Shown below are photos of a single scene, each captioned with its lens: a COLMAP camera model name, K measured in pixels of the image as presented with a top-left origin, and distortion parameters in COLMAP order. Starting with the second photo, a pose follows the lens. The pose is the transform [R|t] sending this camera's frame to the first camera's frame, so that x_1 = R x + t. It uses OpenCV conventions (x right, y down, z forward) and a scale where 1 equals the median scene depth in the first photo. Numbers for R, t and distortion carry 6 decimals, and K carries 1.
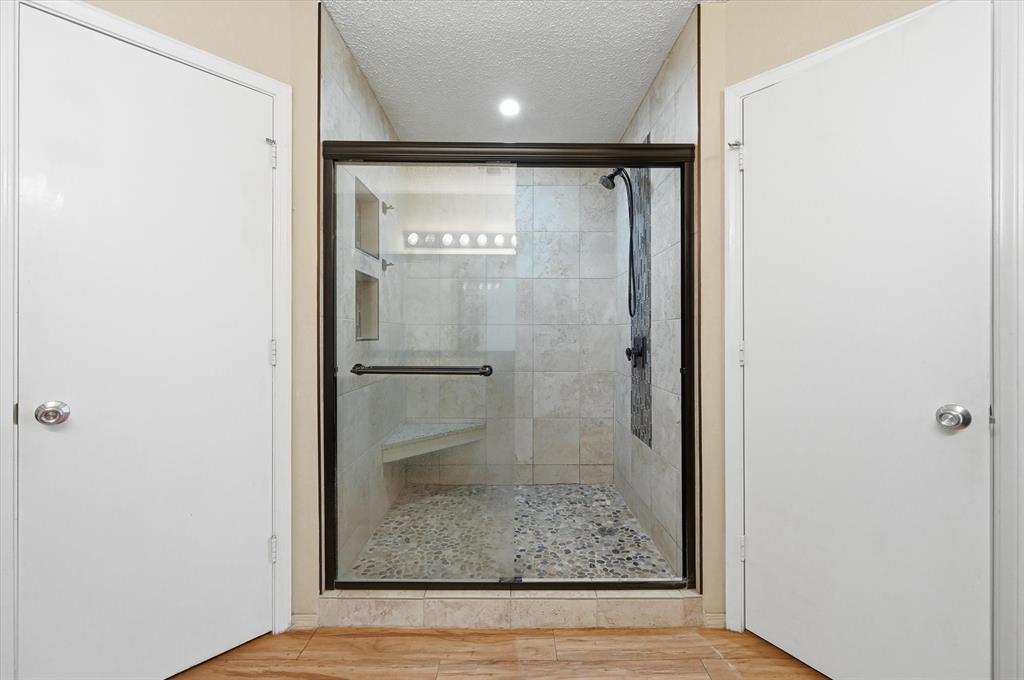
lens RADIAL K [[408.0, 0, 508.8], [0, 408.0, 337.3], [0, 0, 1]] dist [-0.005454, 0.001143]
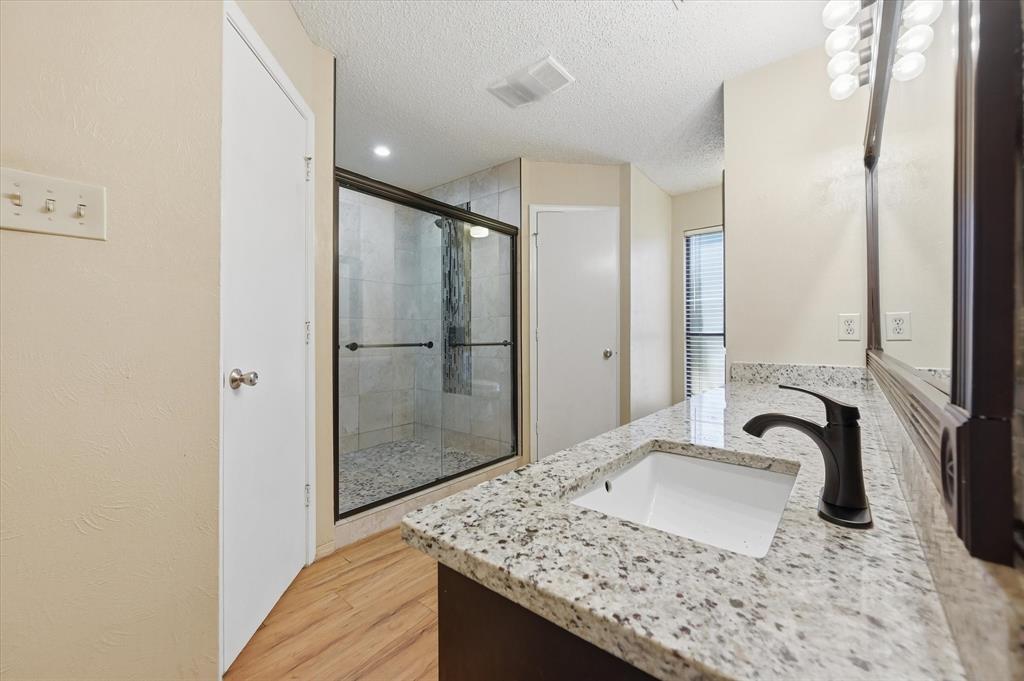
lens RADIAL K [[408.0, 0, 517.5], [0, 408.0, 337.3], [0, 0, 1]] dist [-0.005454, 0.001143]
pose [[0.631729, -0.003976, 0.775179, -0.959904], [0.005451, 0.999985, 0.000687, 0.047851], [-0.775170, 0.003791, 0.631741, -0.211426]]
